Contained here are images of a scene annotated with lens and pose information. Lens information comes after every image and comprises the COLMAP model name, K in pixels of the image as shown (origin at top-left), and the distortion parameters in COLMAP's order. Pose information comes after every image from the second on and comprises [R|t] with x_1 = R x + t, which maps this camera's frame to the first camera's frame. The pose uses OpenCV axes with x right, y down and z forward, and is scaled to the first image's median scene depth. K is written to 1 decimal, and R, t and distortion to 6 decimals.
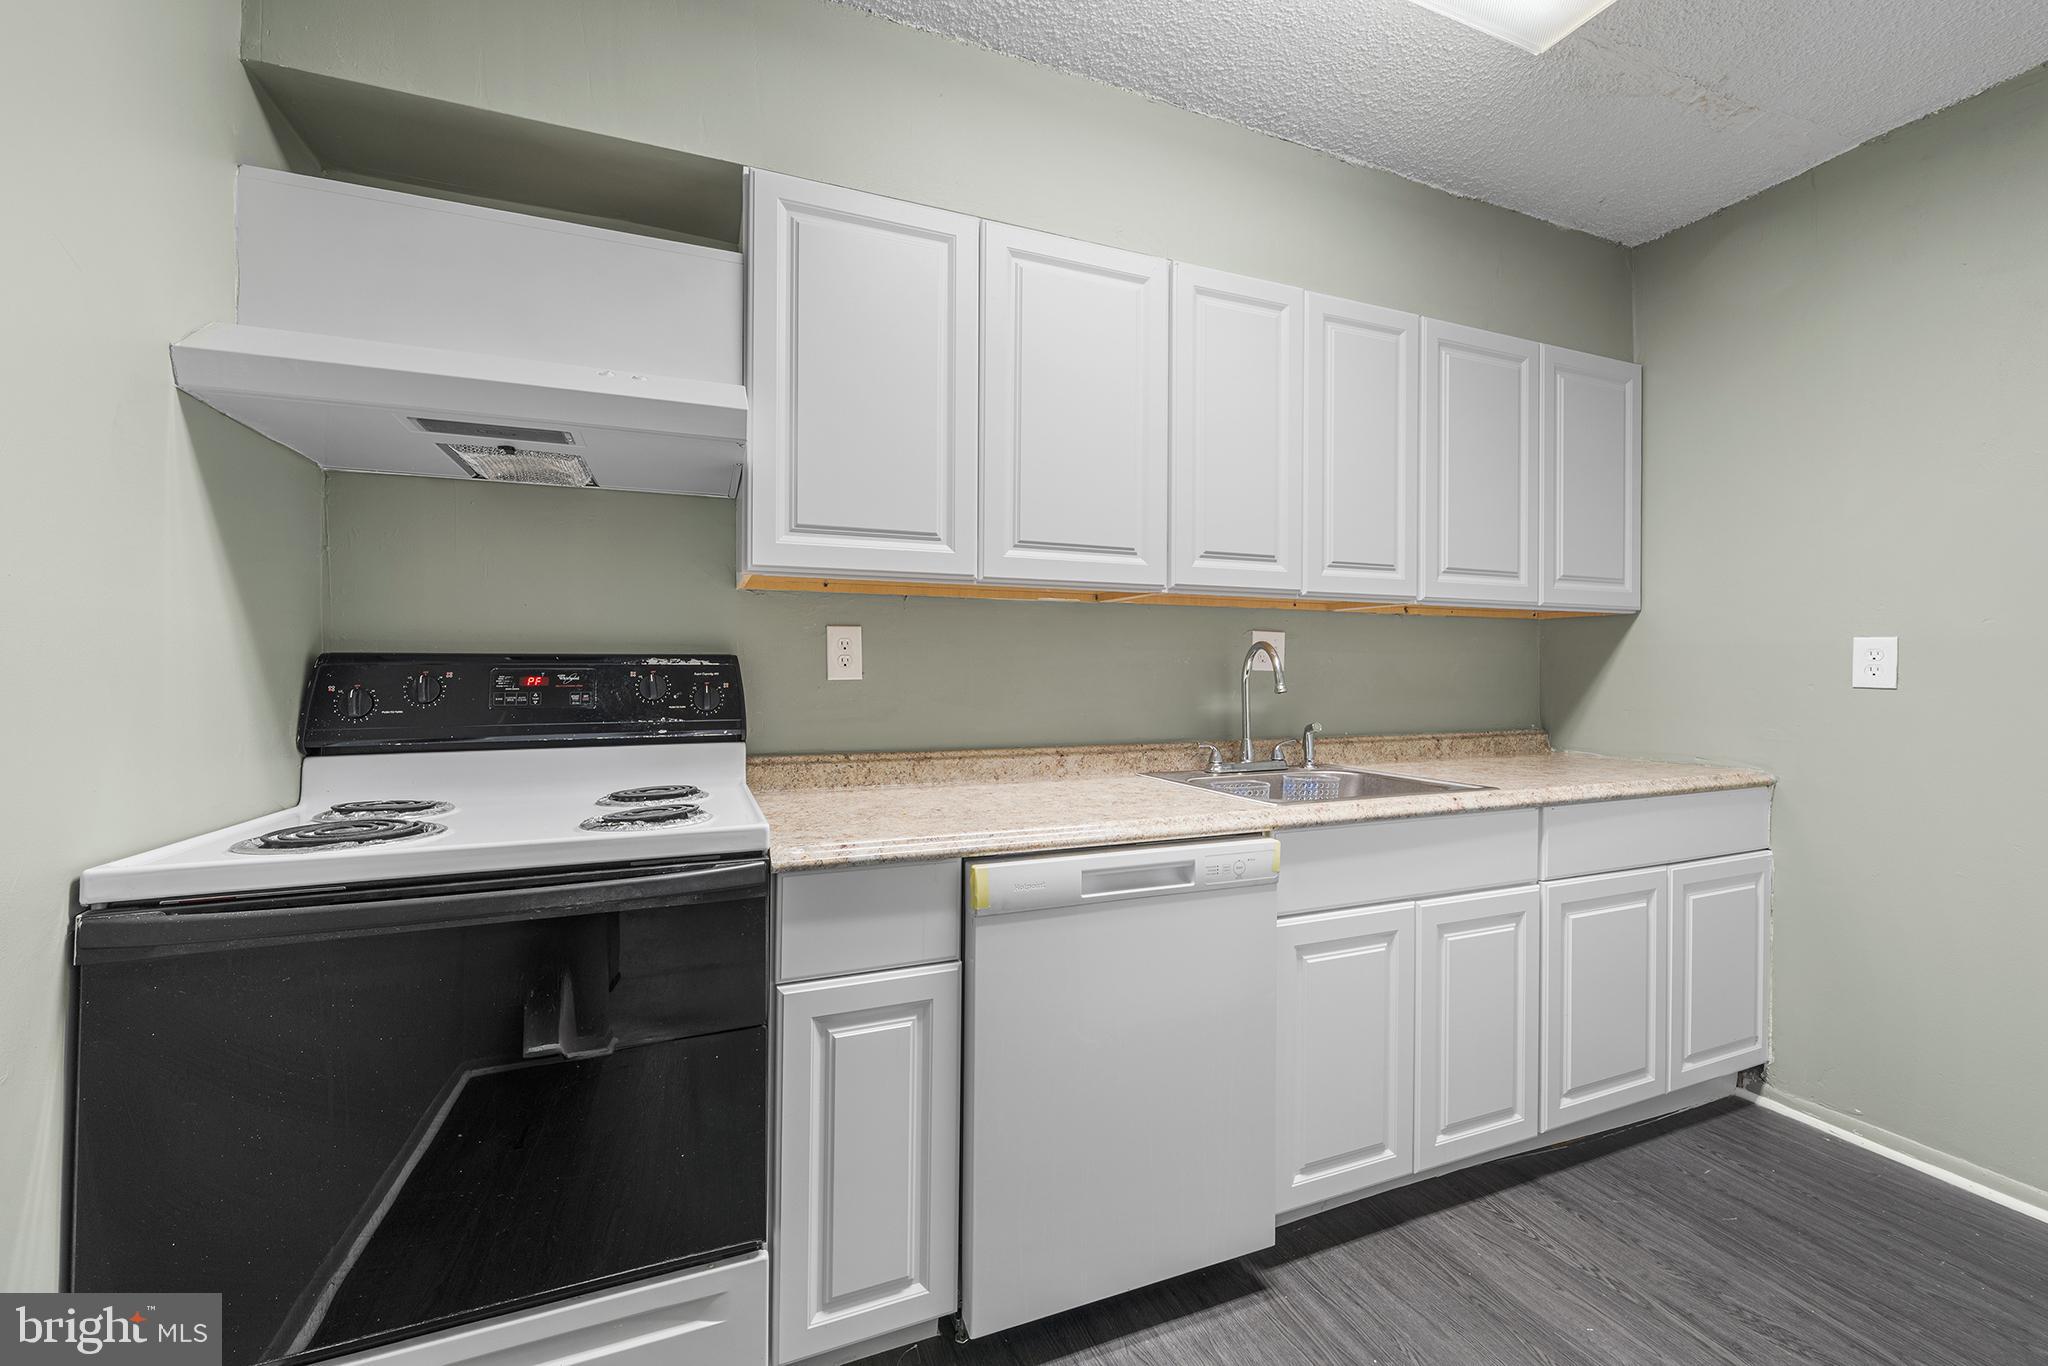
lens RADIAL K [[792.4, 0, 1018.4], [0, 792.4, 667.6], [0, 0, 1]] dist [-0.003082, 0.000273]
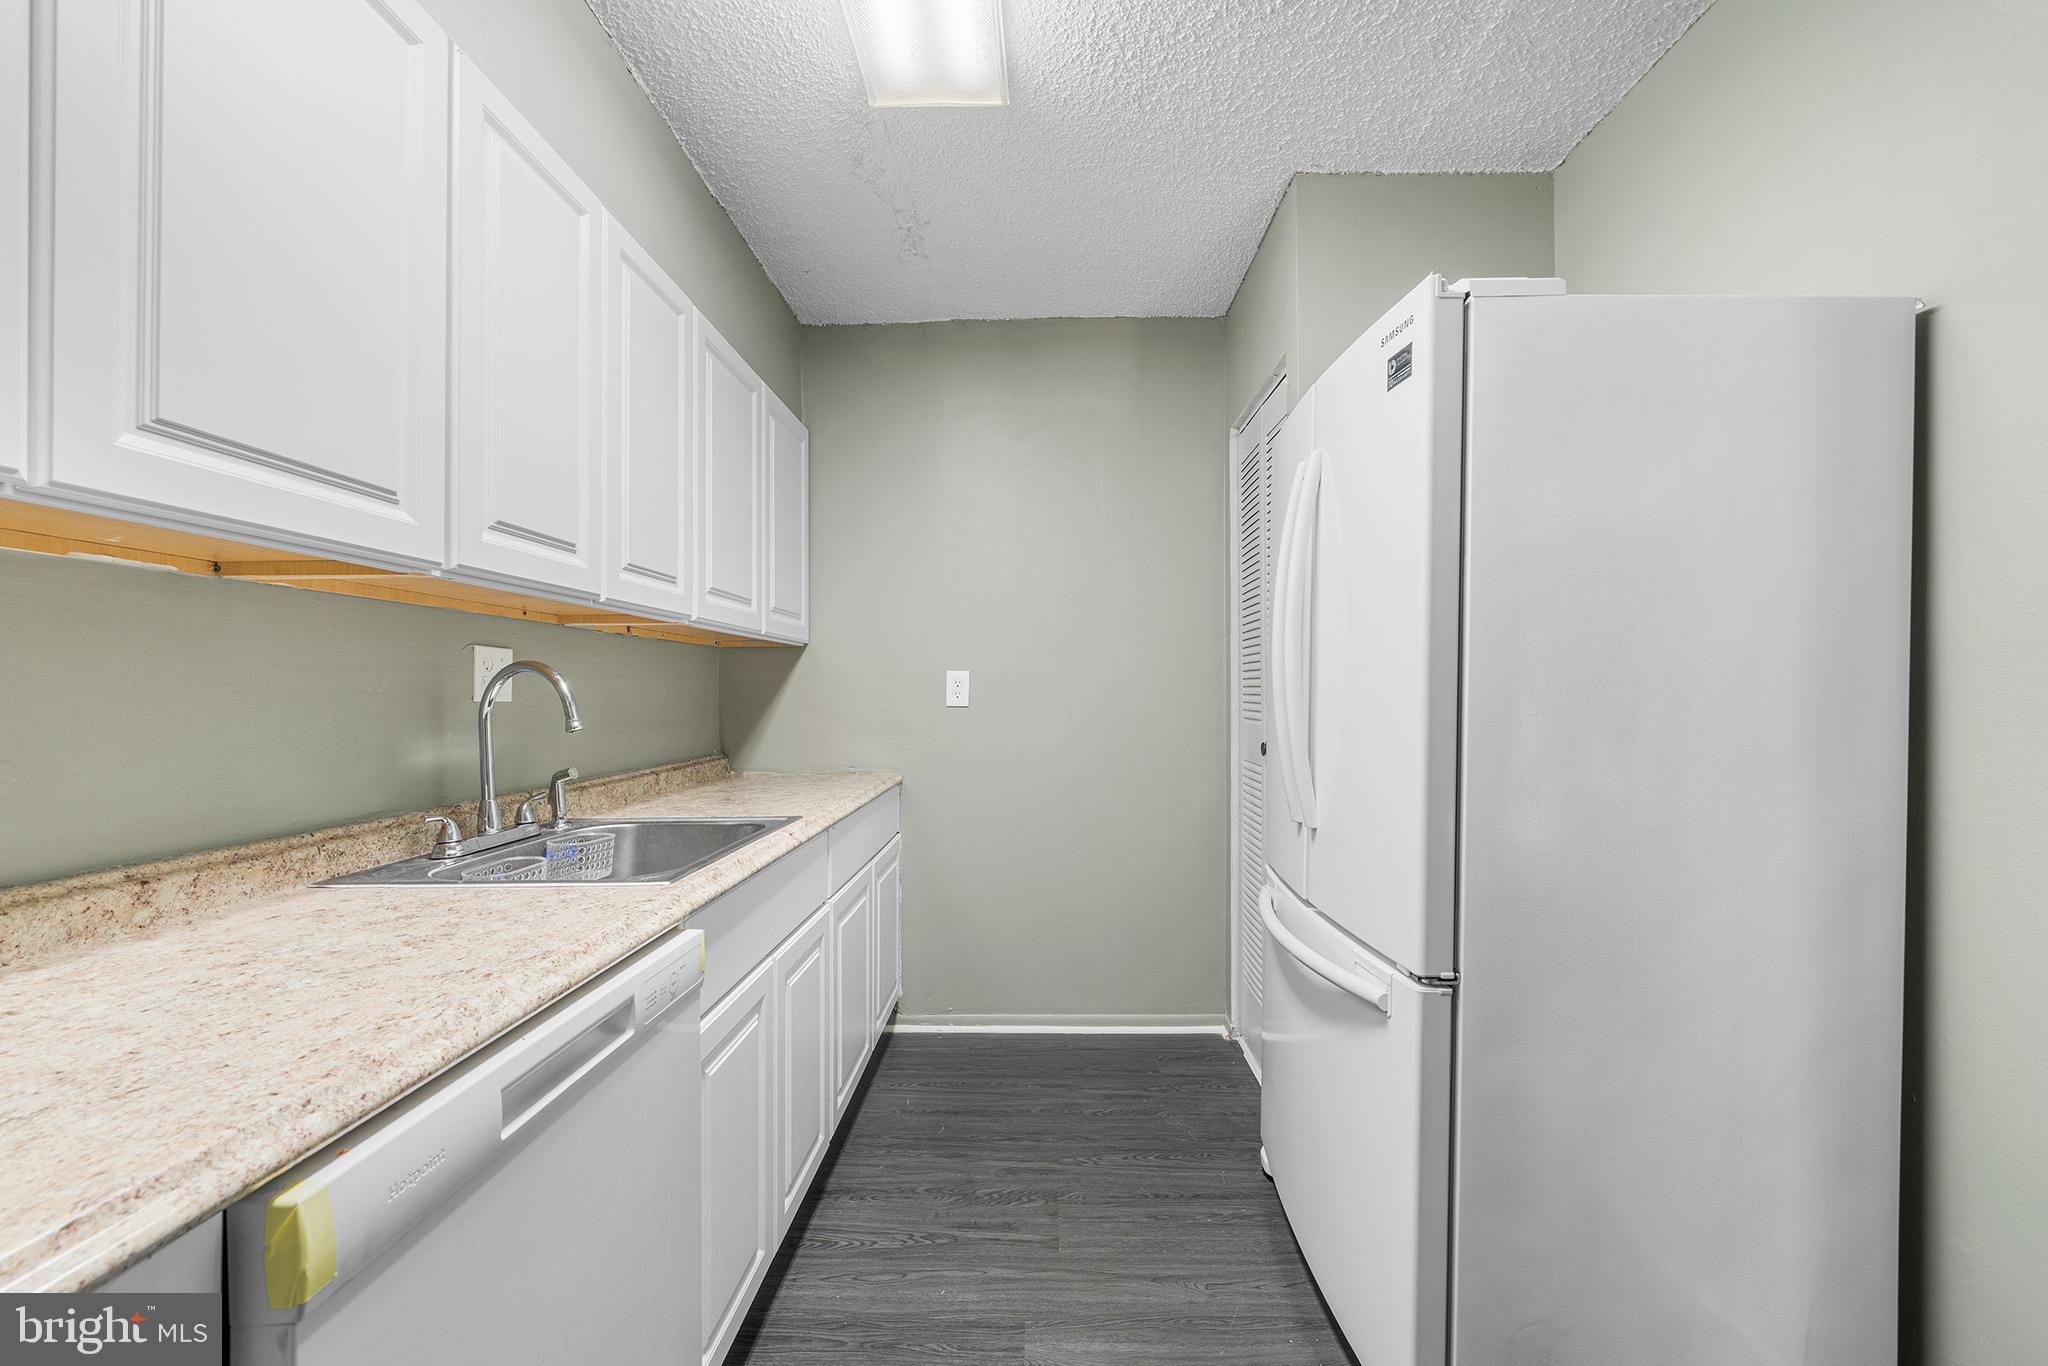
lens RADIAL K [[792.4, 0, 1019.0], [0, 792.4, 689.6], [0, 0, 1]] dist [-0.003082, 0.000273]
pose [[0.408290, -0.003284, 0.912847, -0.170010], [0.008996, 0.999959, -0.000427, -0.002754], [-0.912808, 0.008386, 0.408303, 0.313153]]
